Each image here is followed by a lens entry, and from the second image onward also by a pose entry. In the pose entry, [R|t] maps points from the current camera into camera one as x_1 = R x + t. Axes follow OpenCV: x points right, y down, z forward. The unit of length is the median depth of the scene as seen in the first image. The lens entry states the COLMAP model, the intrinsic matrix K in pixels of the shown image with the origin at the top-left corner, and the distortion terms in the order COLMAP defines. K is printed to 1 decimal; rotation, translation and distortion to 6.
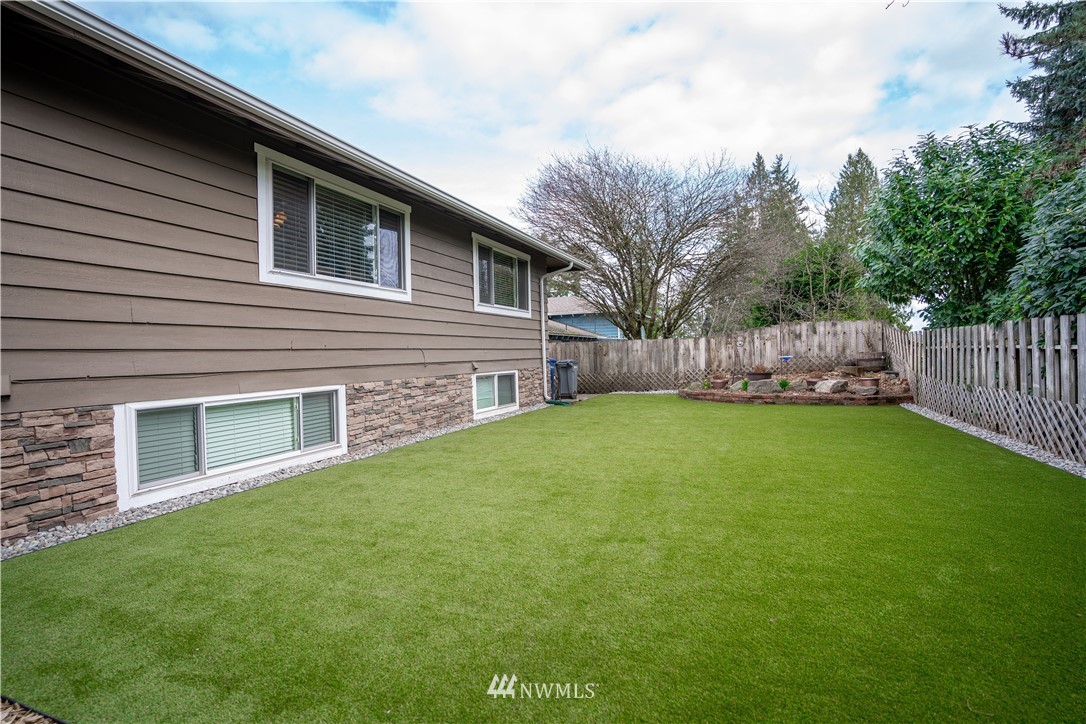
lens RADIAL K [[530.0, 0, 539.5], [0, 530.0, 373.8], [0, 0, 1]] dist [-0.029816, 0.008910]
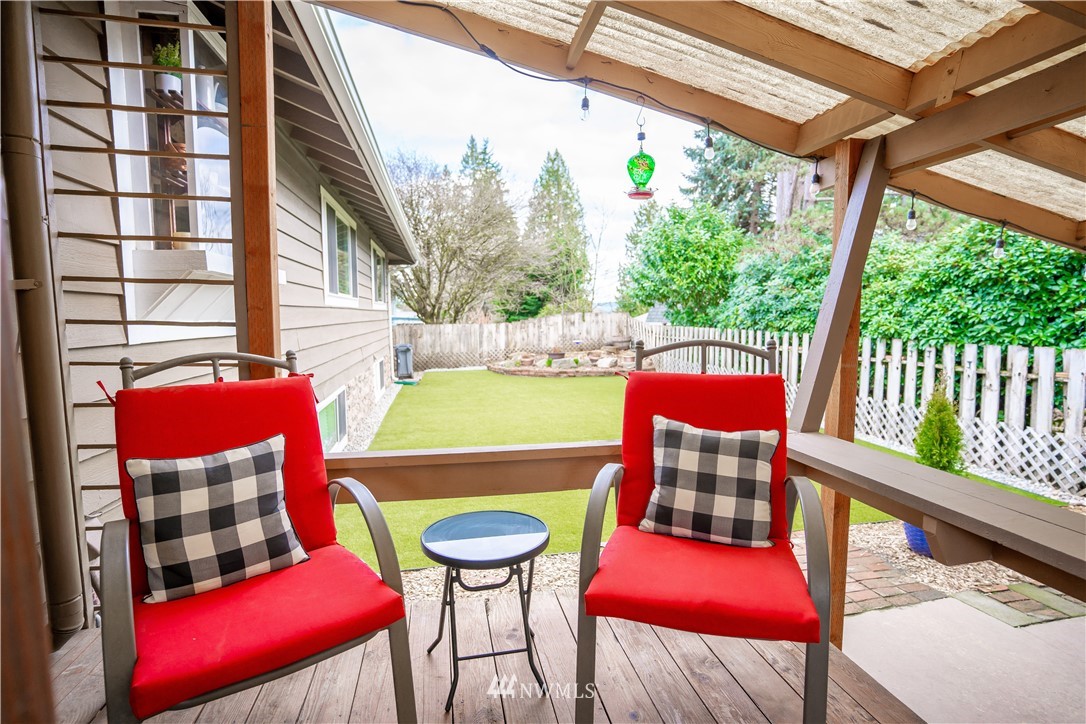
lens RADIAL K [[530.0, 0, 541.9], [0, 530.0, 362.7], [0, 0, 1]] dist [-0.029816, 0.008910]
pose [[0.861878, -0.029160, 0.506277, -0.248199], [0.009813, 0.999117, 0.040841, -0.027975], [-0.507021, -0.030232, 0.861404, -0.104981]]
